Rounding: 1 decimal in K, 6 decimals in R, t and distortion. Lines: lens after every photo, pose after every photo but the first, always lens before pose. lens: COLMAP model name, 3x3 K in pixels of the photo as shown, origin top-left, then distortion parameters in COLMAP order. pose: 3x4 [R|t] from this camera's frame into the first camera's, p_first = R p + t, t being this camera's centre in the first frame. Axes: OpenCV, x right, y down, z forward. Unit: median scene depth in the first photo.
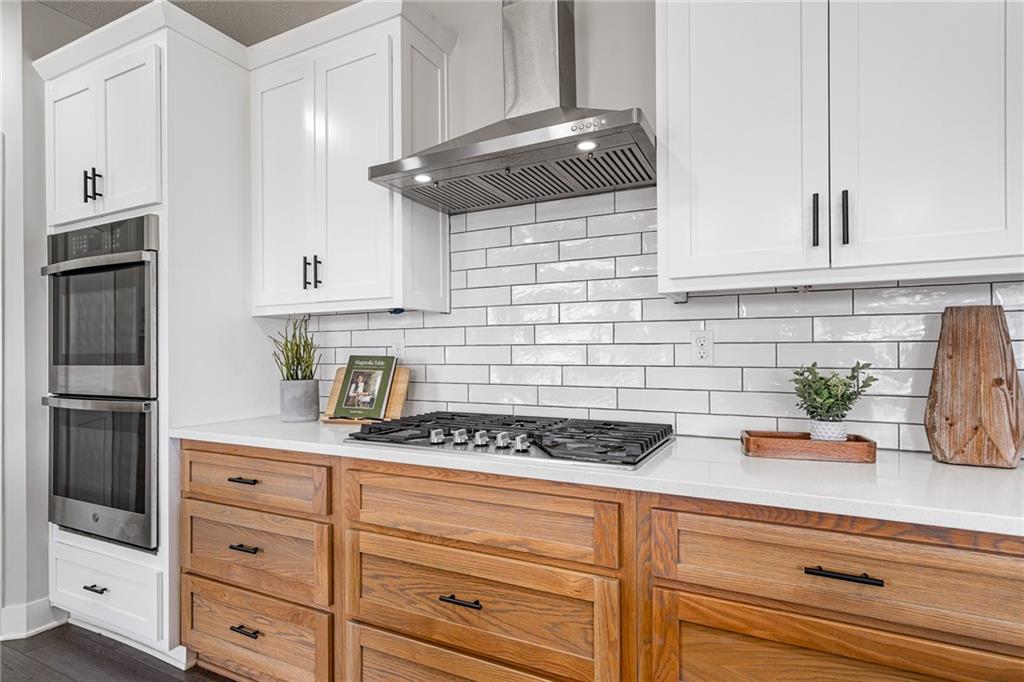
lens RADIAL K [[536.1, 0, 514.2], [0, 536.1, 349.1], [0, 0, 1]] dist [-0.000913, -0.000700]
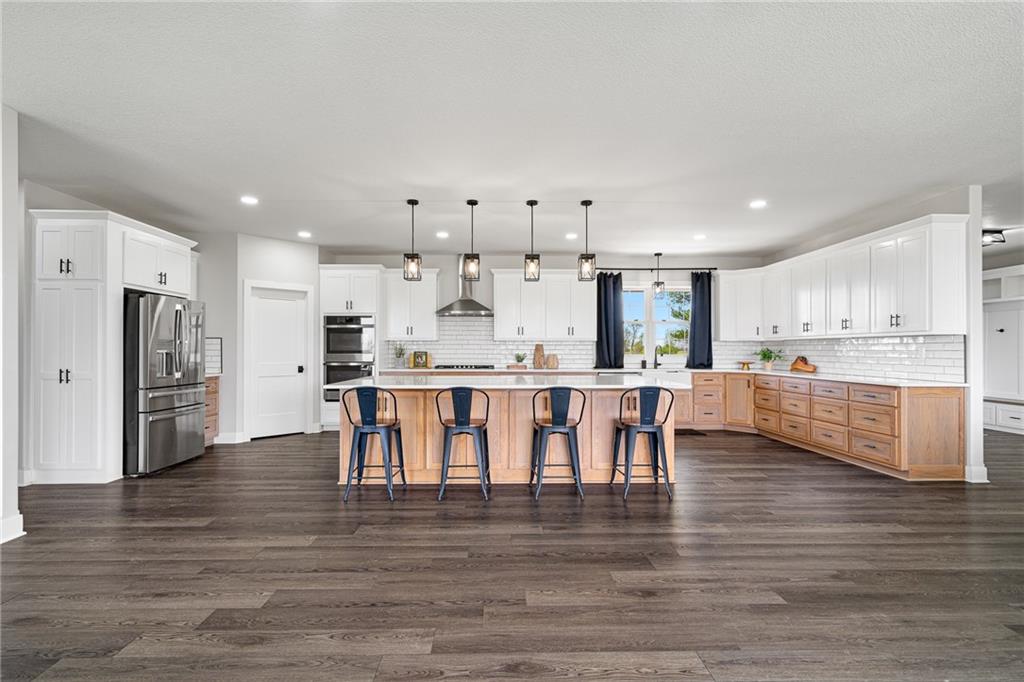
lens RADIAL K [[485.0, 0, 508.7], [0, 485.0, 347.5], [0, 0, 1]] dist [0.002142, 0.000594]
pose [[0.882840, 0.012083, 0.469519, -1.489349], [-0.010679, 0.999927, -0.005653, -0.003739], [-0.469553, -0.000023, 0.882904, -2.678027]]
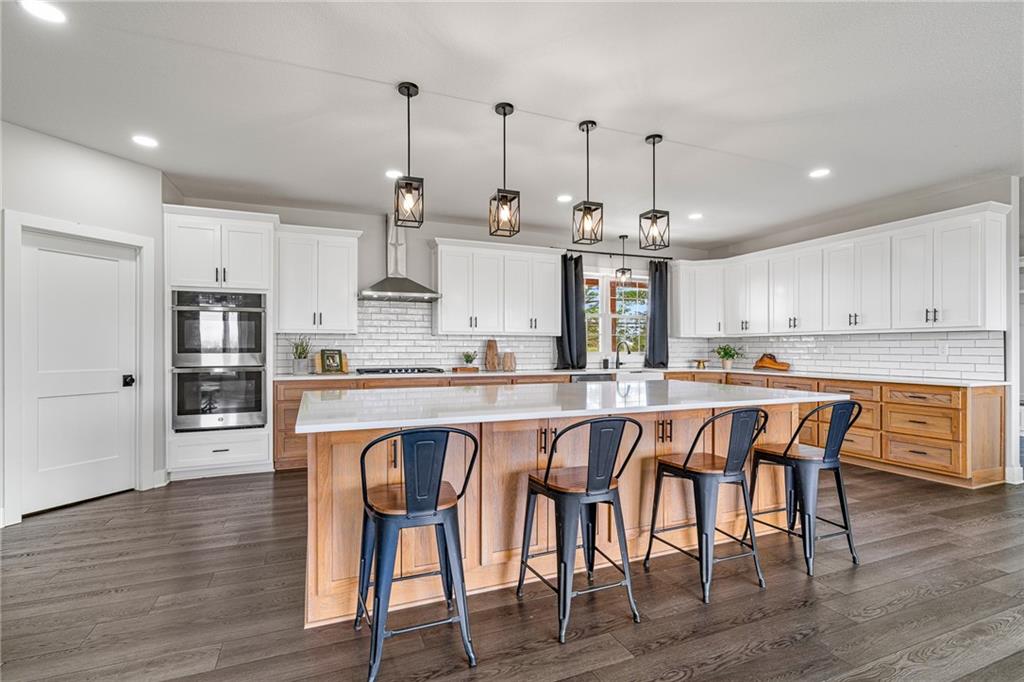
lens RADIAL K [[471.6, 0, 505.1], [0, 471.6, 348.7], [0, 0, 1]] dist [0.000925, 0.000450]
pose [[0.657395, 0.007526, 0.753509, -1.619692], [-0.009122, 0.999956, -0.002029, 0.006215], [-0.753491, -0.005540, 0.657435, -1.354768]]
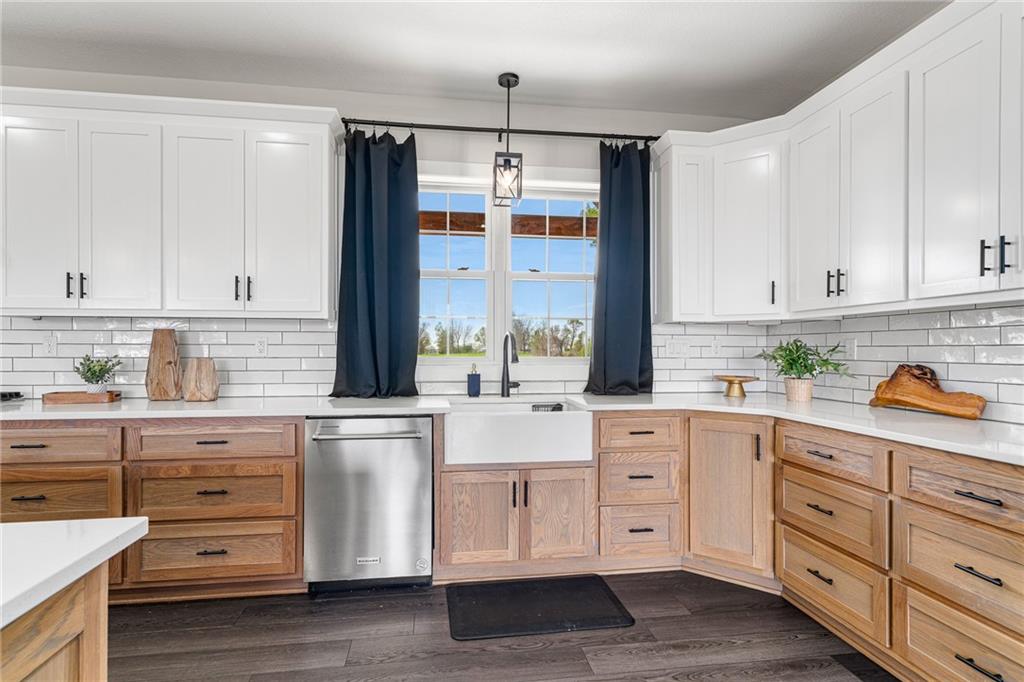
lens RADIAL K [[510.7, 0, 508.4], [0, 510.7, 345.4], [0, 0, 1]] dist [0.004876, 0.000602]
pose [[0.821188, 0.014481, 0.570475, 0.541113], [-0.010569, 0.999892, -0.010167, -0.004064], [-0.570560, 0.002319, 0.821252, -1.030094]]
